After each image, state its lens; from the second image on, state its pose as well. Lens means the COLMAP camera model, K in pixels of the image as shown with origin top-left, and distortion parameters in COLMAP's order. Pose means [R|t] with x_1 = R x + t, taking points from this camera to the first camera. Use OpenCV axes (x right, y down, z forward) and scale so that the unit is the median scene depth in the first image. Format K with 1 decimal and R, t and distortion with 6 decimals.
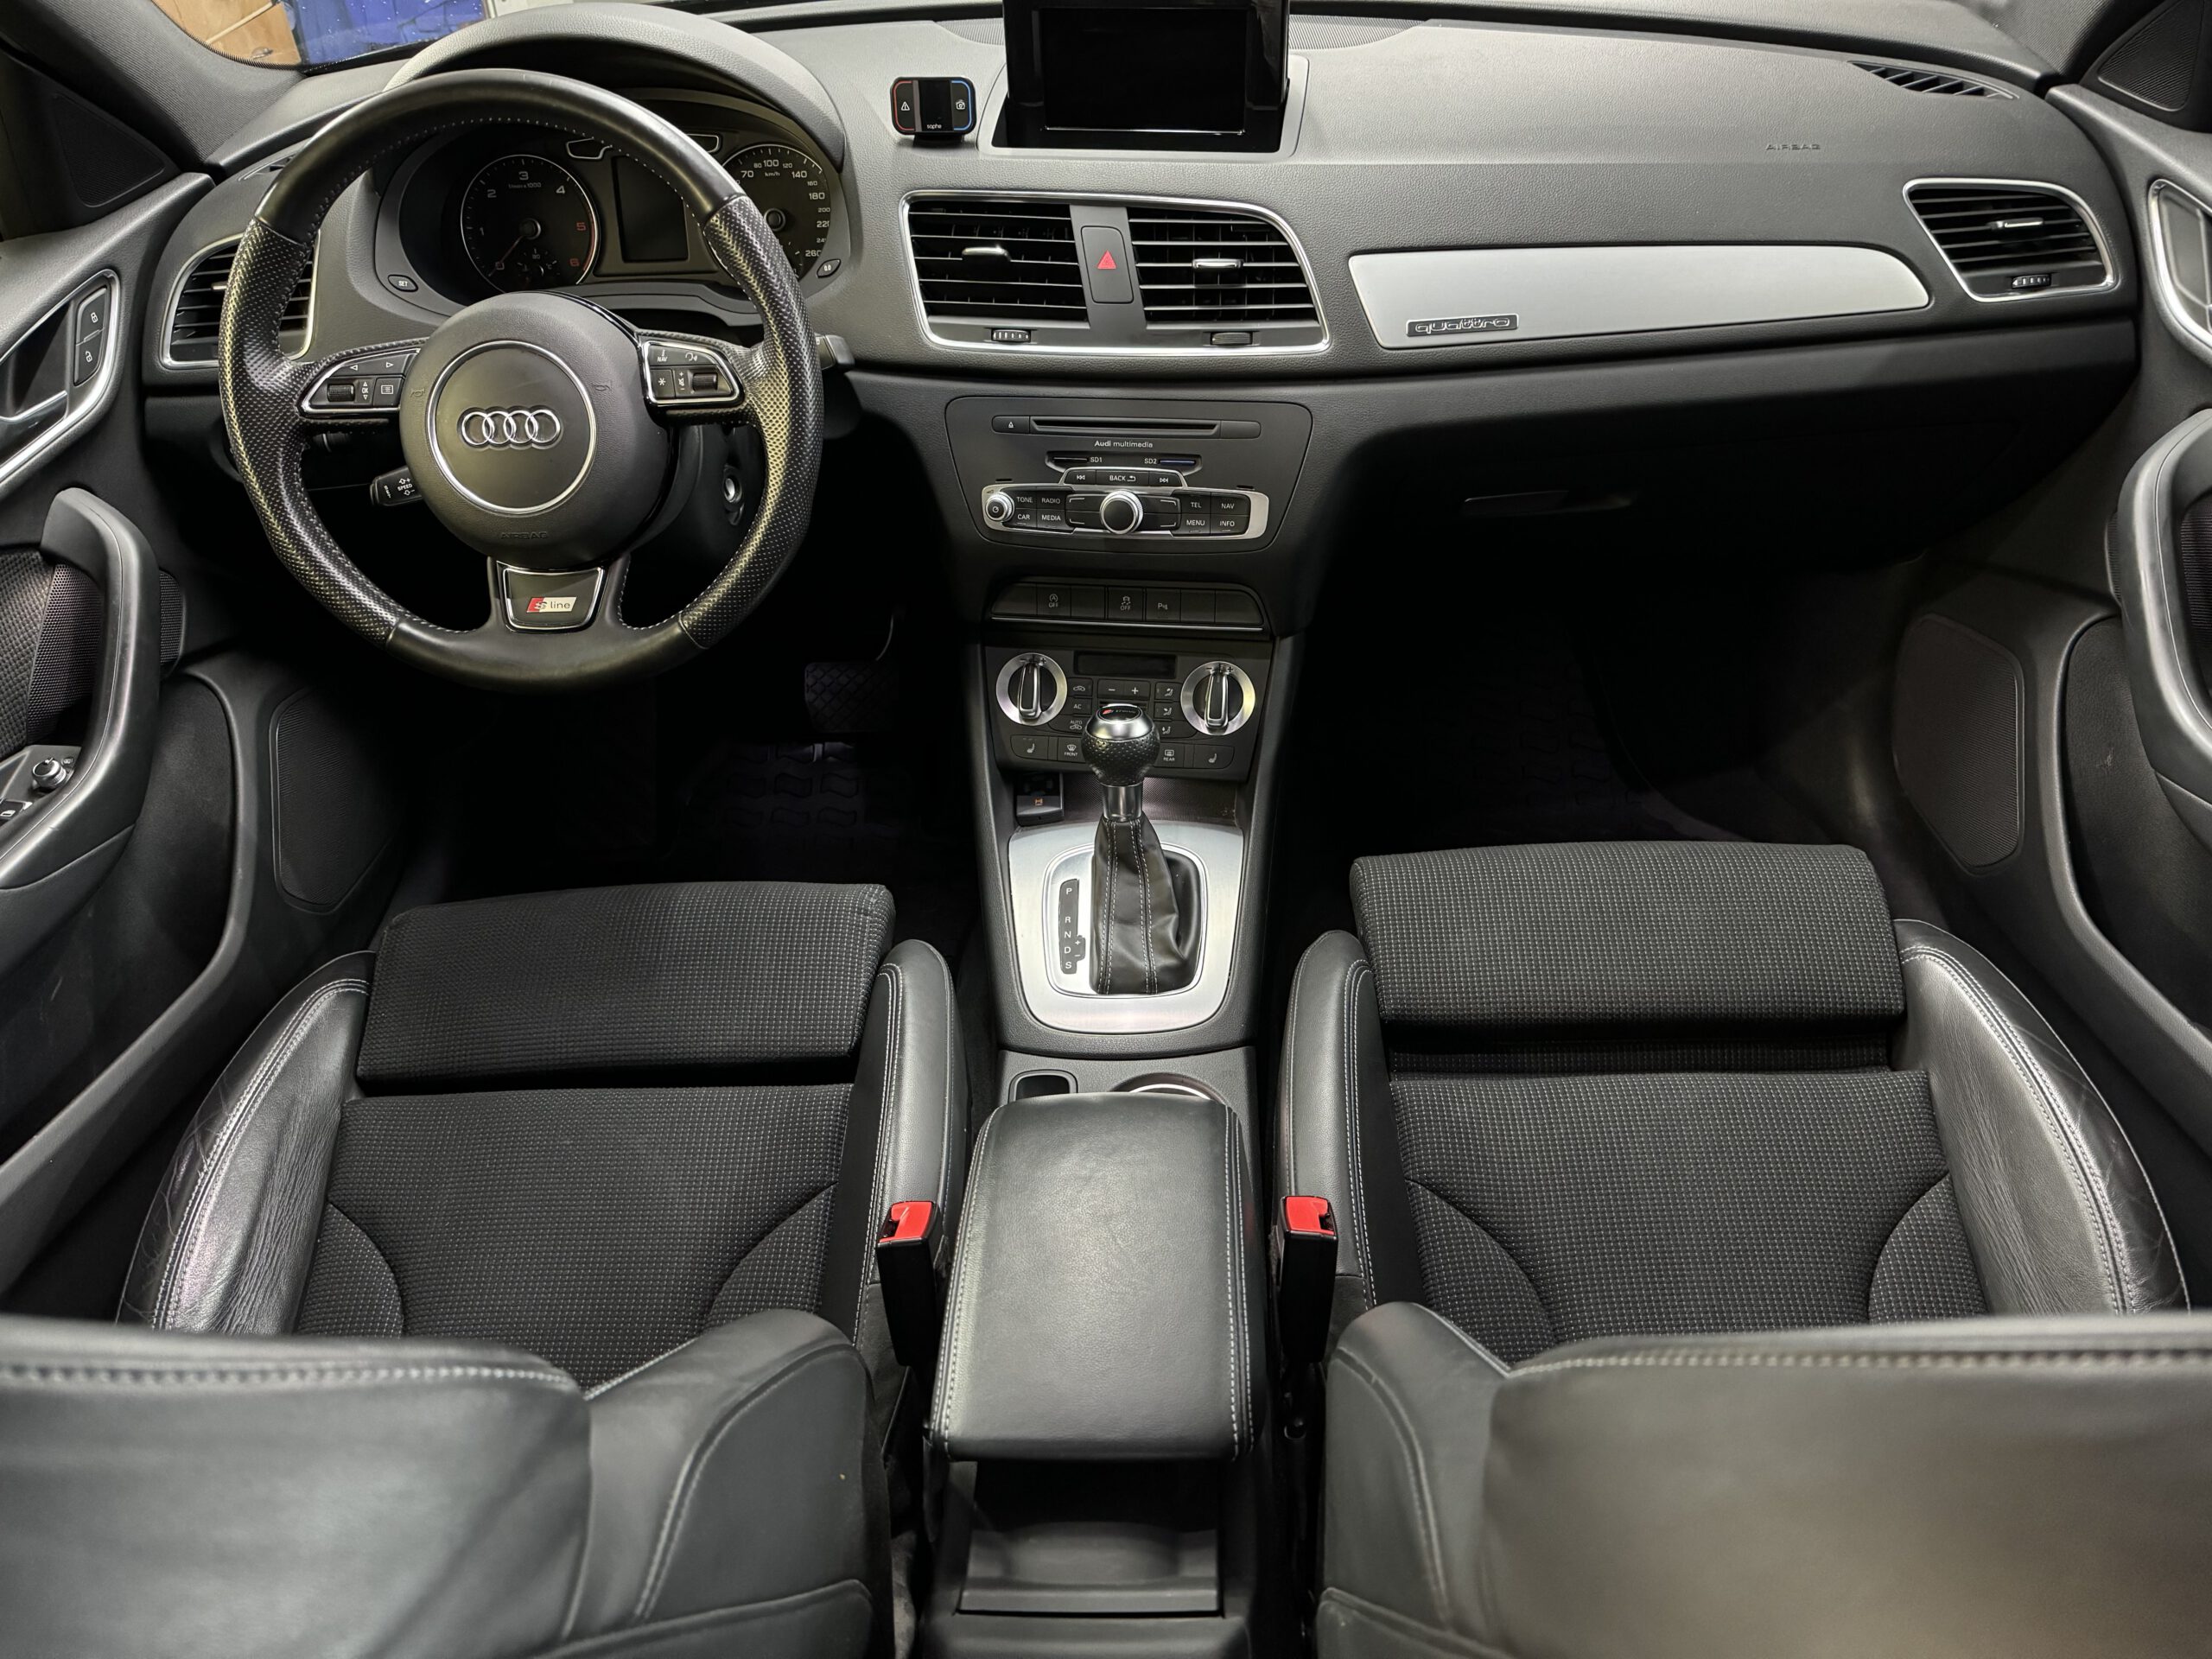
lens RADIAL K [[1547.4, 0, 1106.0], [0, 1547.4, 829.5], [0, 0, 1]] dist [0.005315, 0.001510]
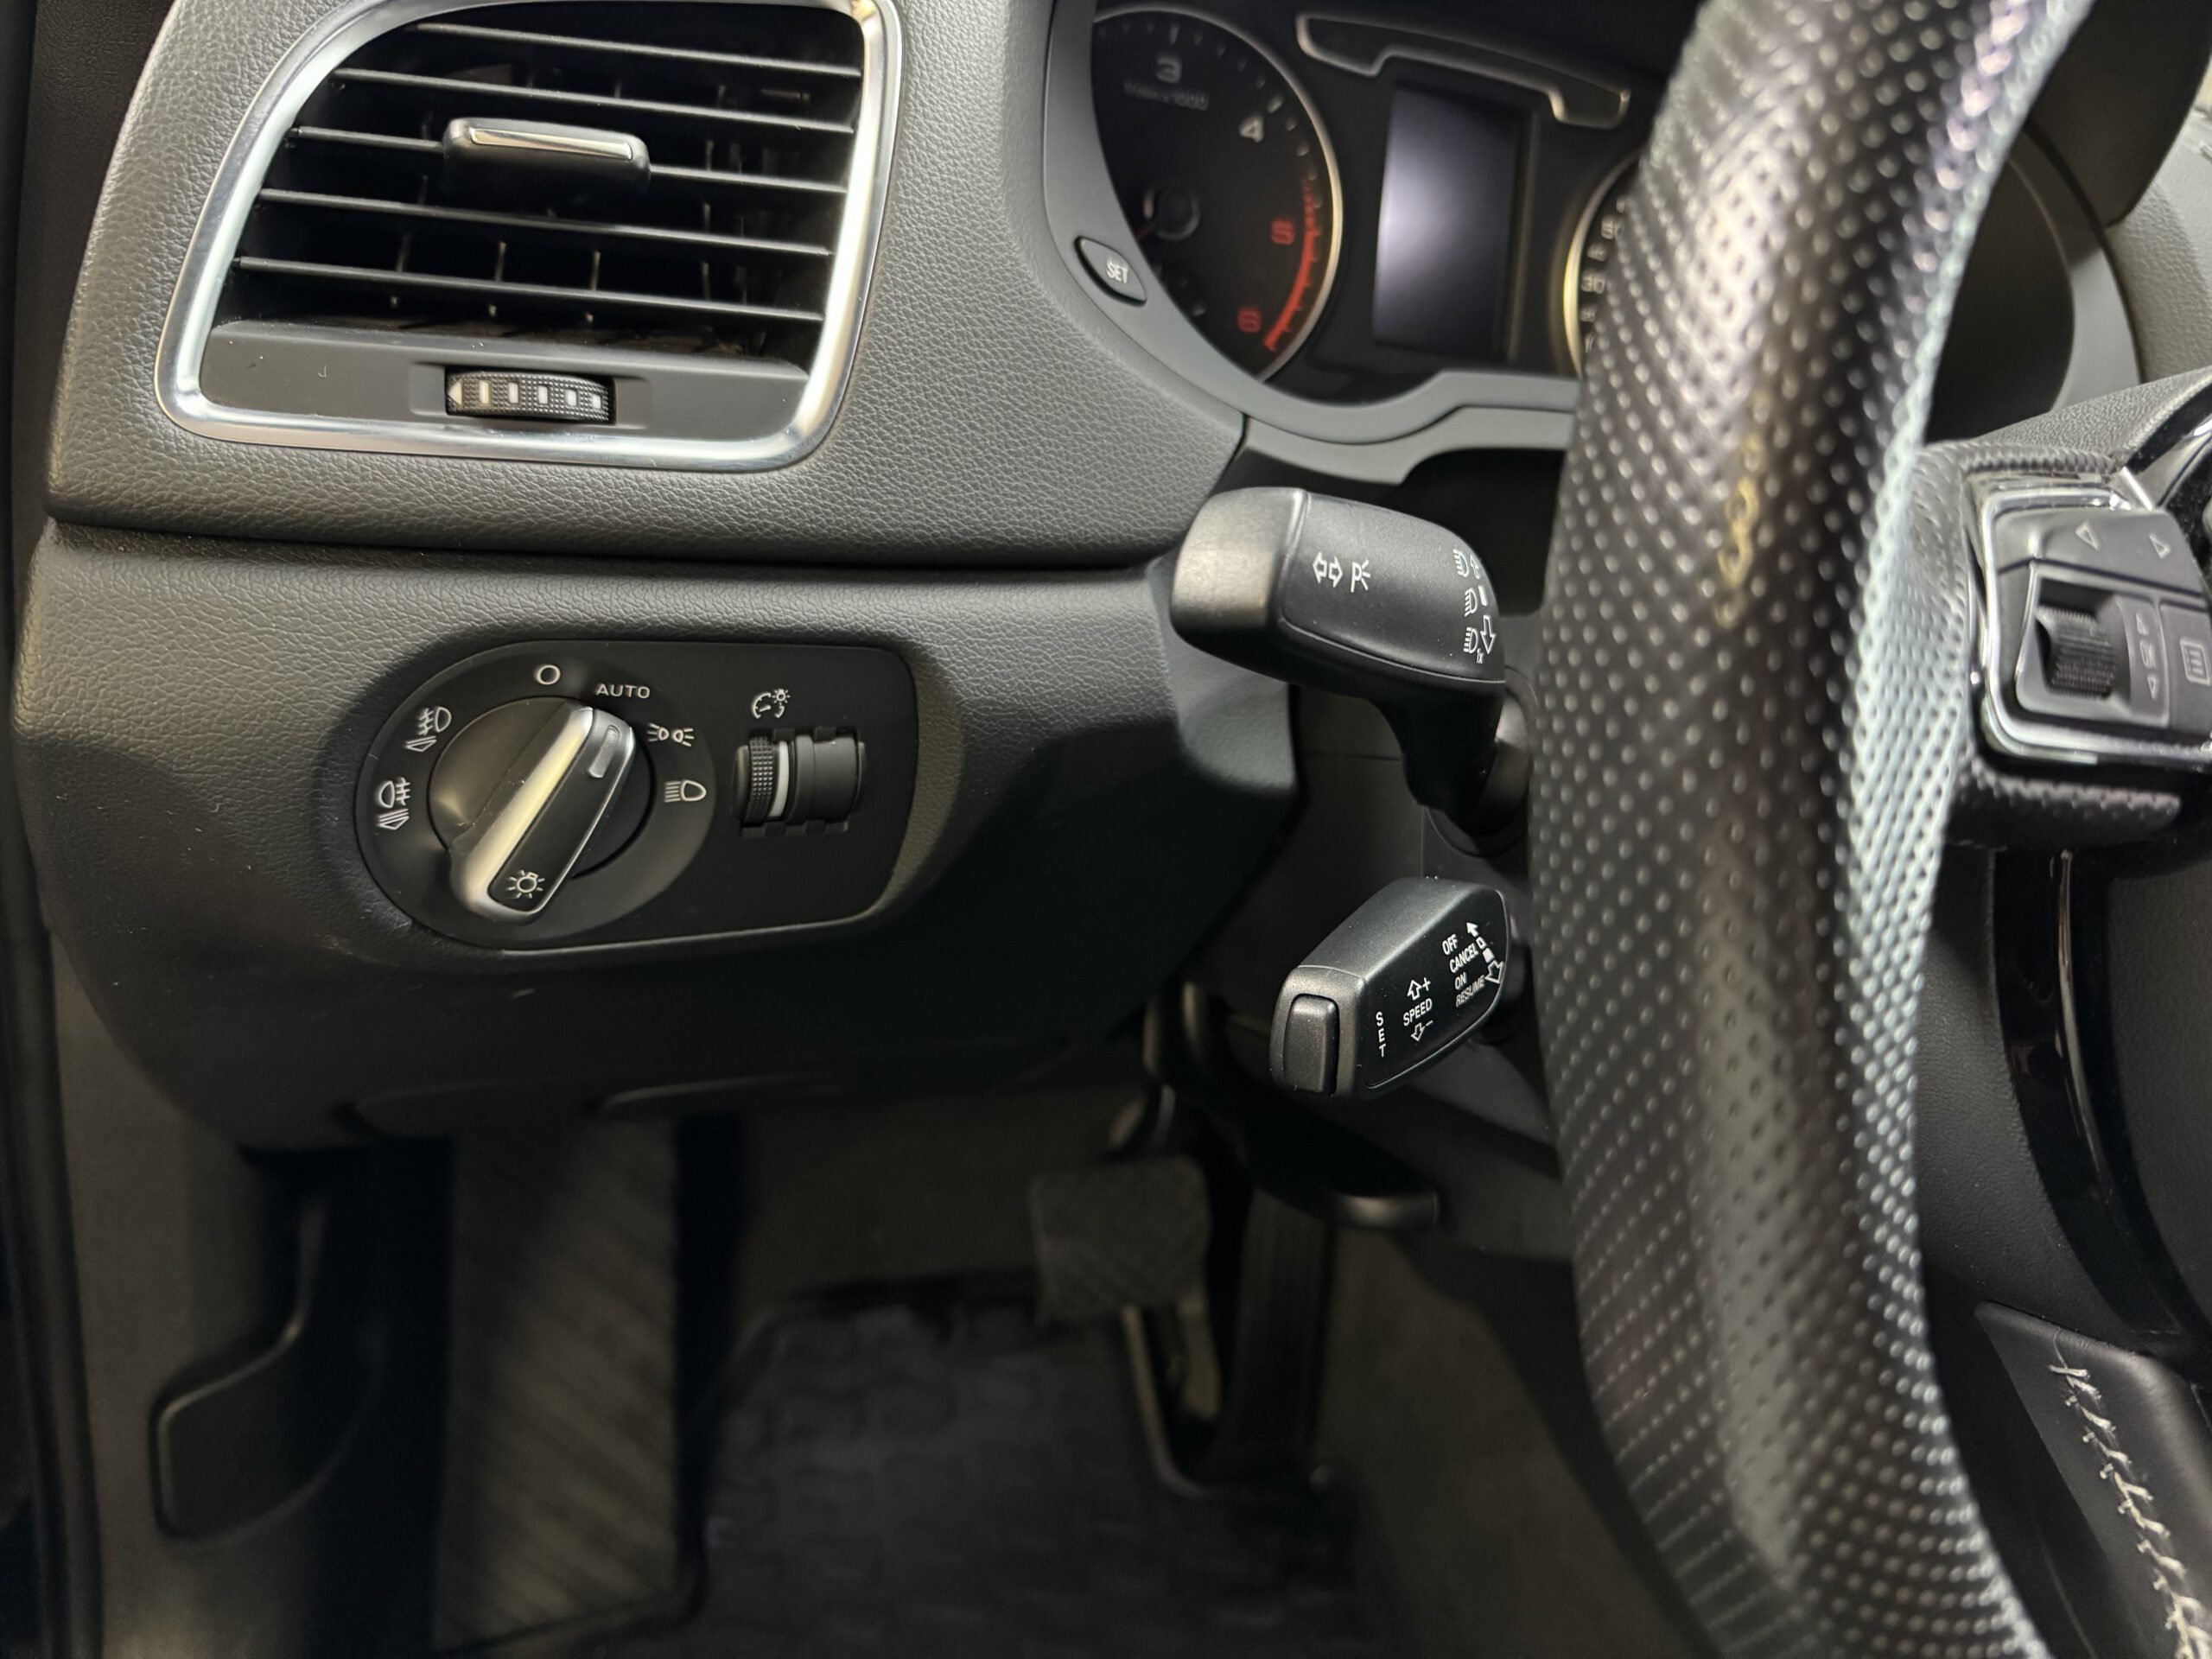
lens RADIAL K [[1539.8, 0, 1106.0], [0, 1539.8, 829.5], [0, 0, 1]] dist [0.071400, -0.113229]
pose [[0.896842, 0.033693, 0.441066, -0.607629], [0.034624, 0.988689, -0.145928, -0.215244], [-0.440993, 0.146146, 0.885532, 0.792913]]
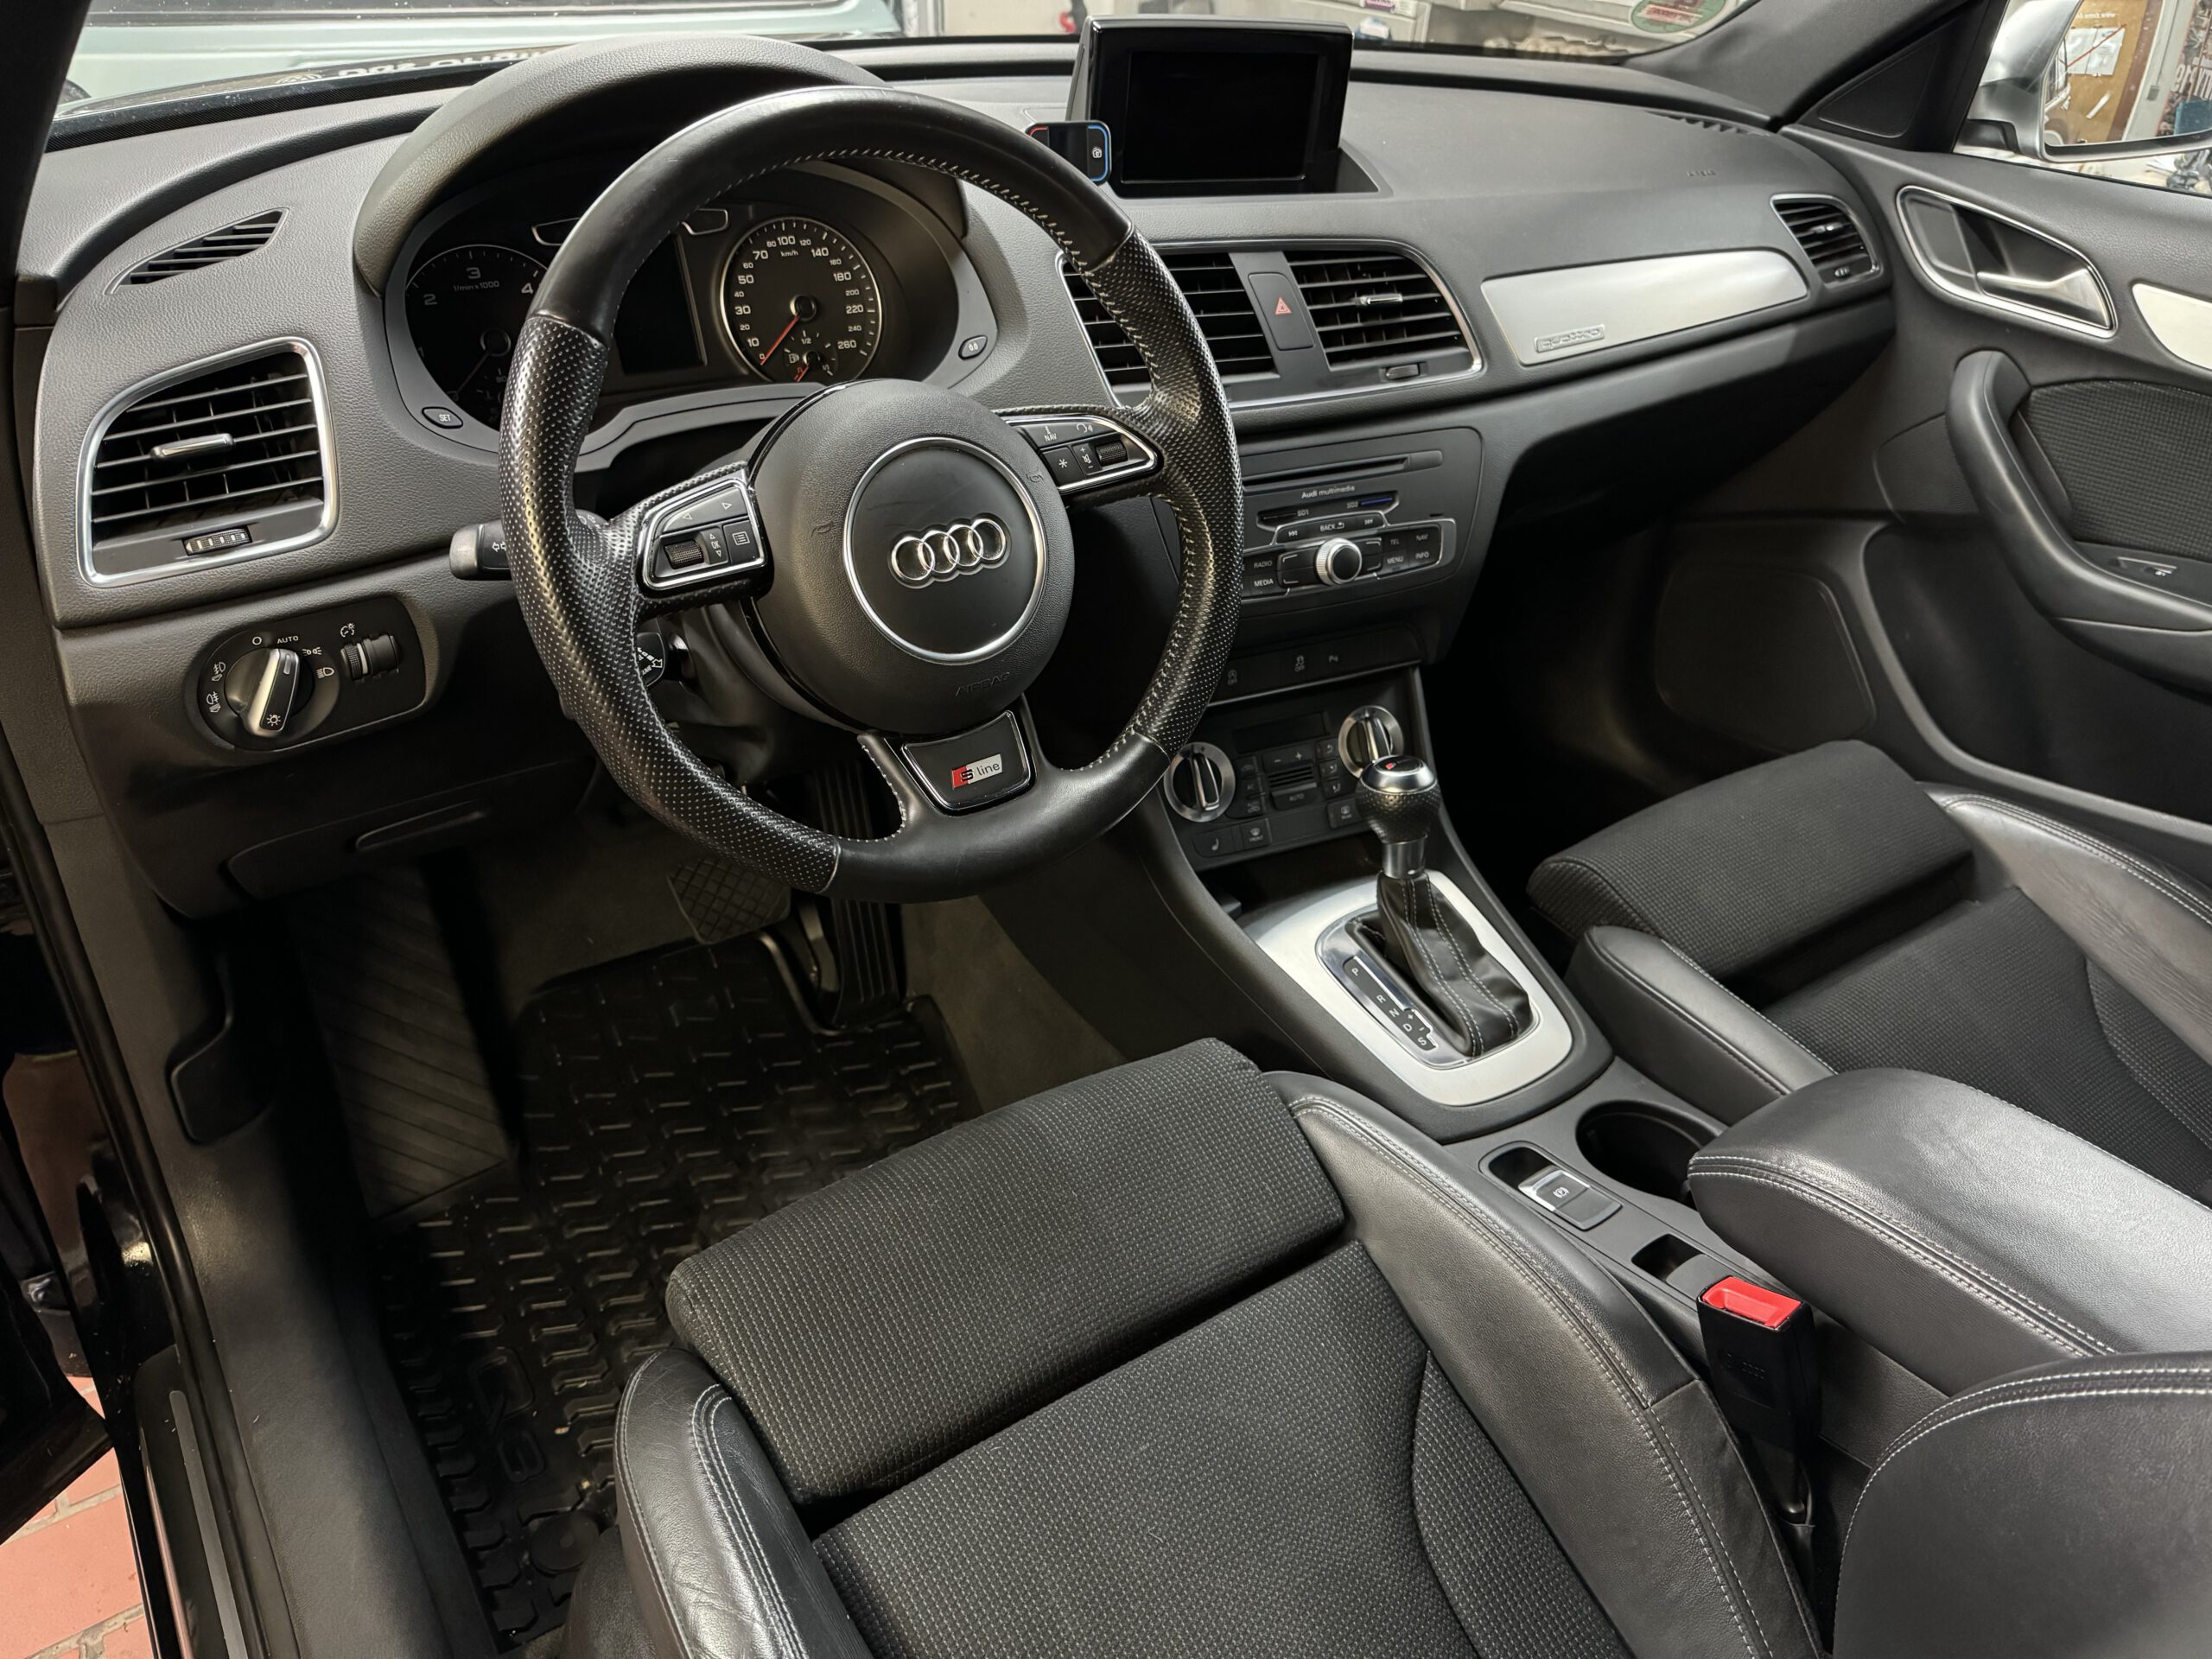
lens RADIAL K [[1547.4, 0, 1106.0], [0, 1547.4, 829.5], [0, 0, 1]] dist [0.005315, 0.001510]
pose [[0.803797, -0.248756, 0.540399, -0.667144], [0.297014, 0.954870, -0.002238, -0.088949], [-0.515454, 0.162305, 0.841406, 0.302901]]
